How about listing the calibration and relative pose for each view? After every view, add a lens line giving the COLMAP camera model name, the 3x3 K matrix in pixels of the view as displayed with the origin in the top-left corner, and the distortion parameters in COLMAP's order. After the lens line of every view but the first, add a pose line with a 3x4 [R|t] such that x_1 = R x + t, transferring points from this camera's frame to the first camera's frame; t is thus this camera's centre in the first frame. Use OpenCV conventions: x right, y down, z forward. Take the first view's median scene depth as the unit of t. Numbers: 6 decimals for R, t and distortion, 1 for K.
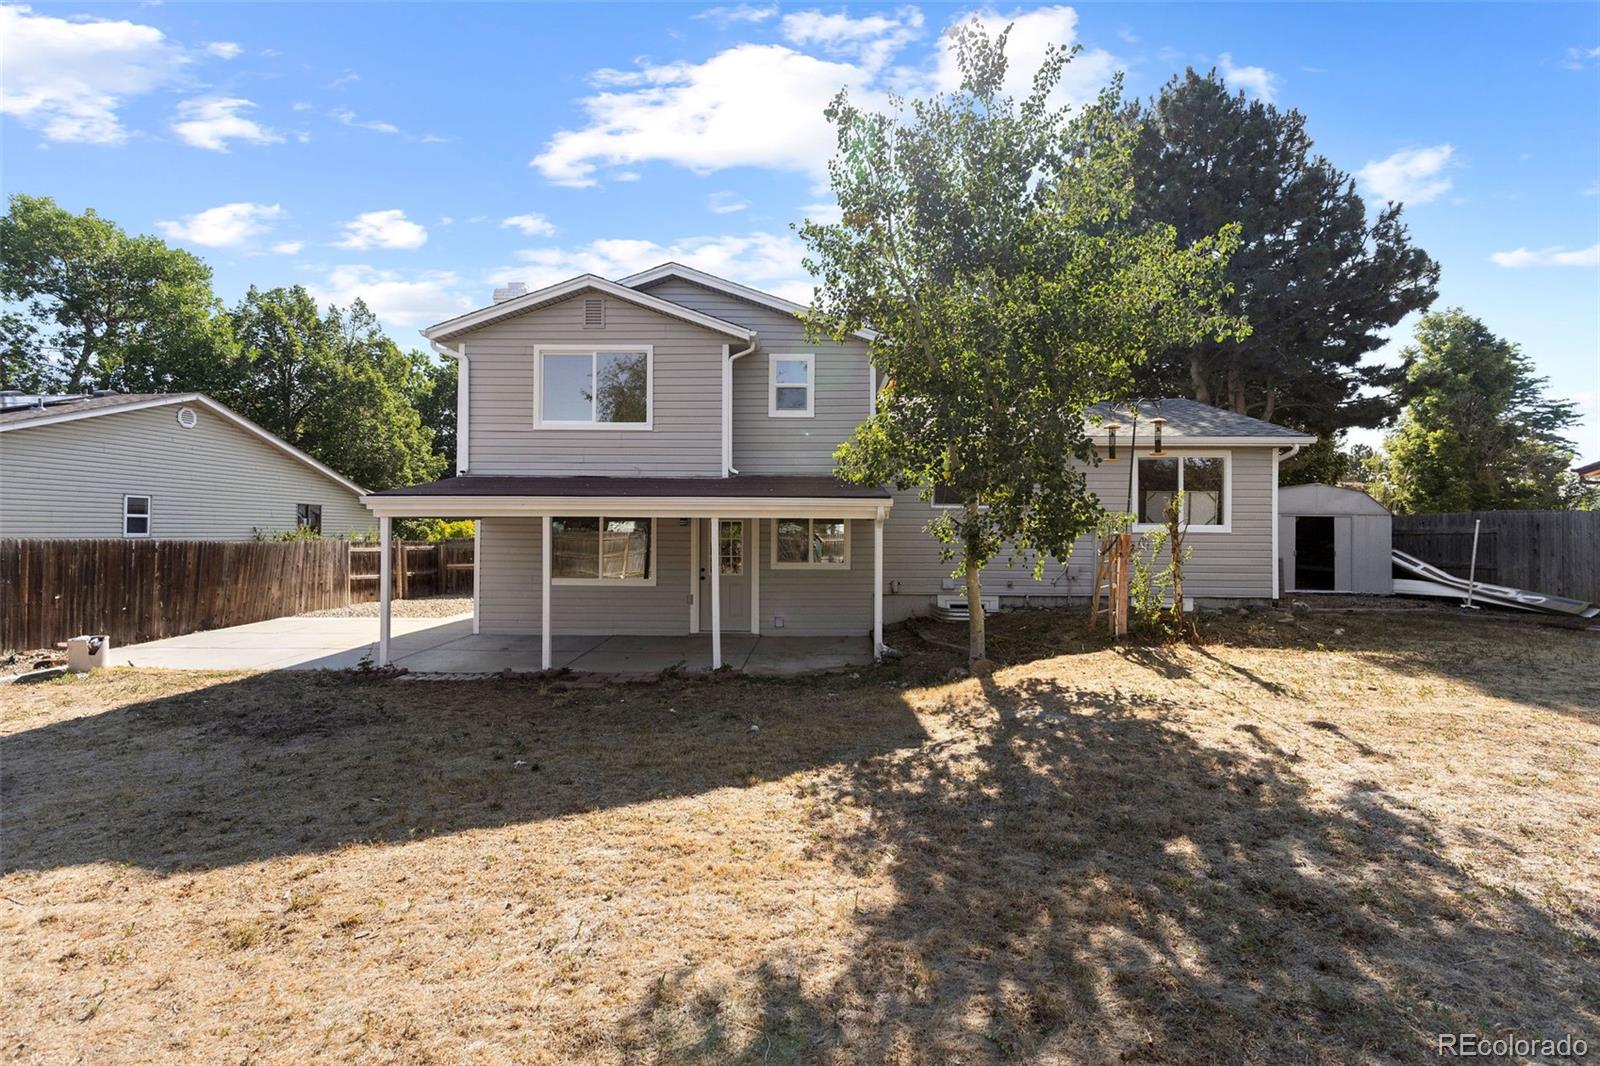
lens RADIAL K [[720.3, 0, 850.2], [0, 720.3, 533.5], [0, 0, 1]] dist [-0.000692, -0.000044]
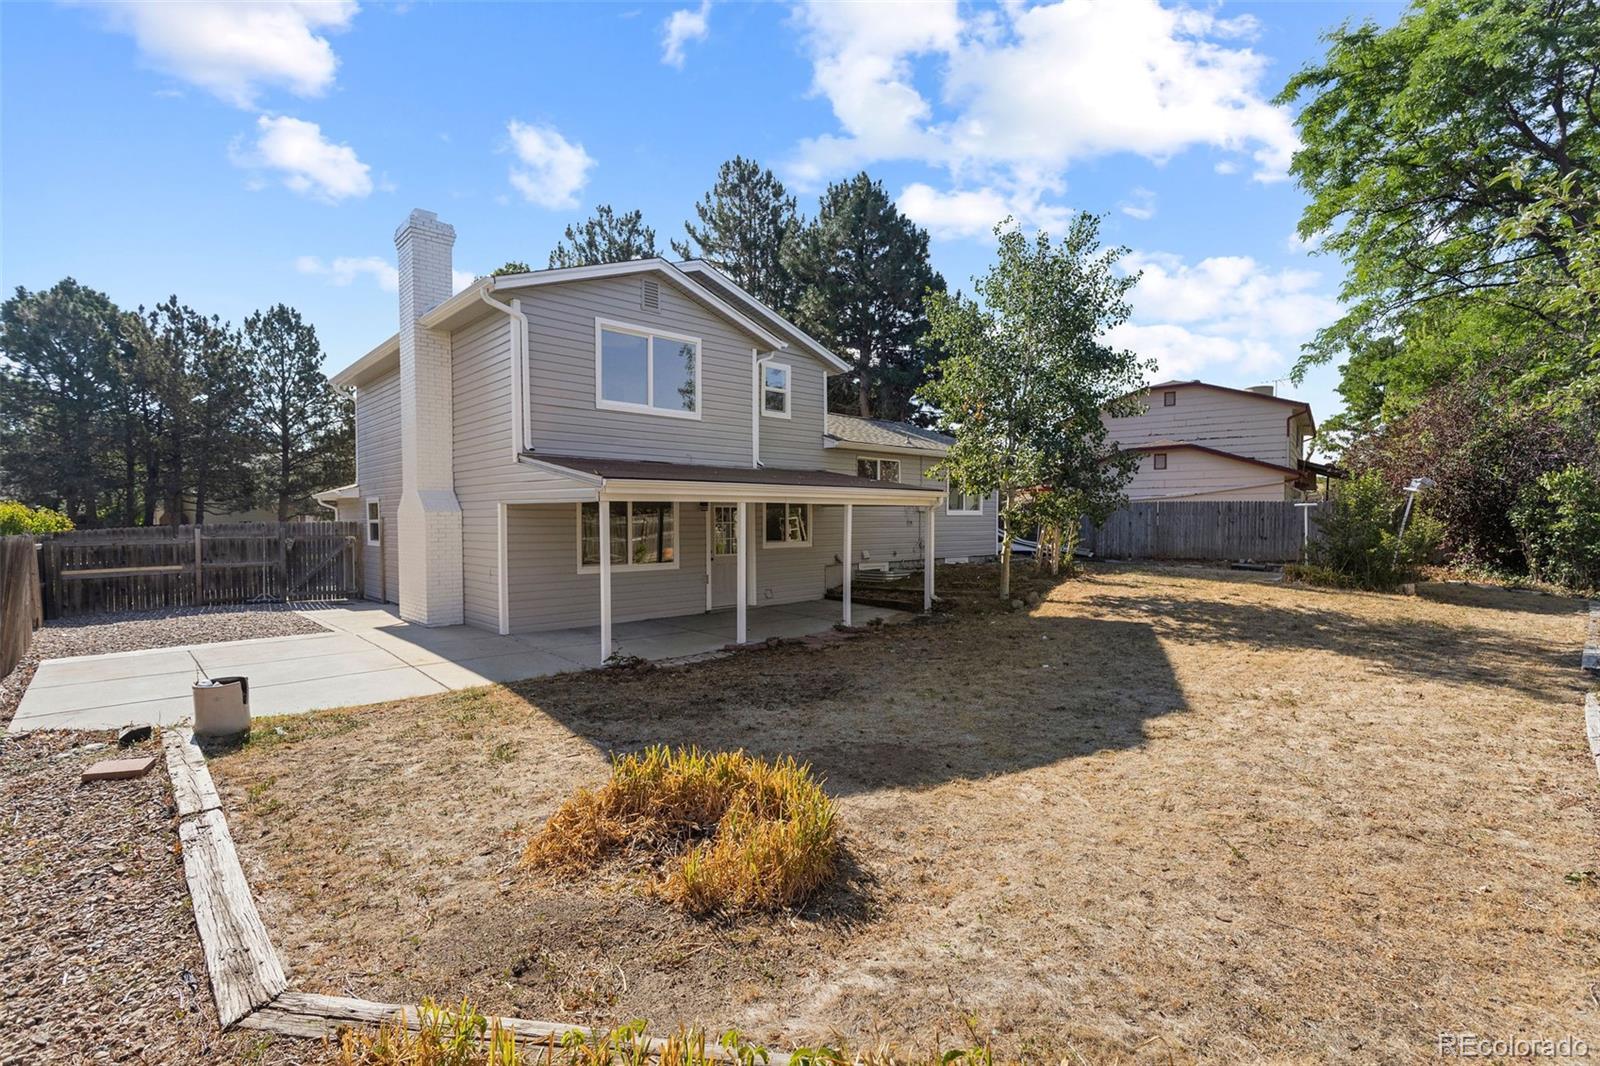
lens RADIAL K [[720.3, 0, 850.2], [0, 720.3, 533.5], [0, 0, 1]] dist [-0.000692, -0.000044]
pose [[0.687037, -0.024934, 0.726194, -0.888900], [0.007104, 0.999594, 0.027600, -0.006117], [-0.726588, -0.013803, 0.686935, 0.120113]]
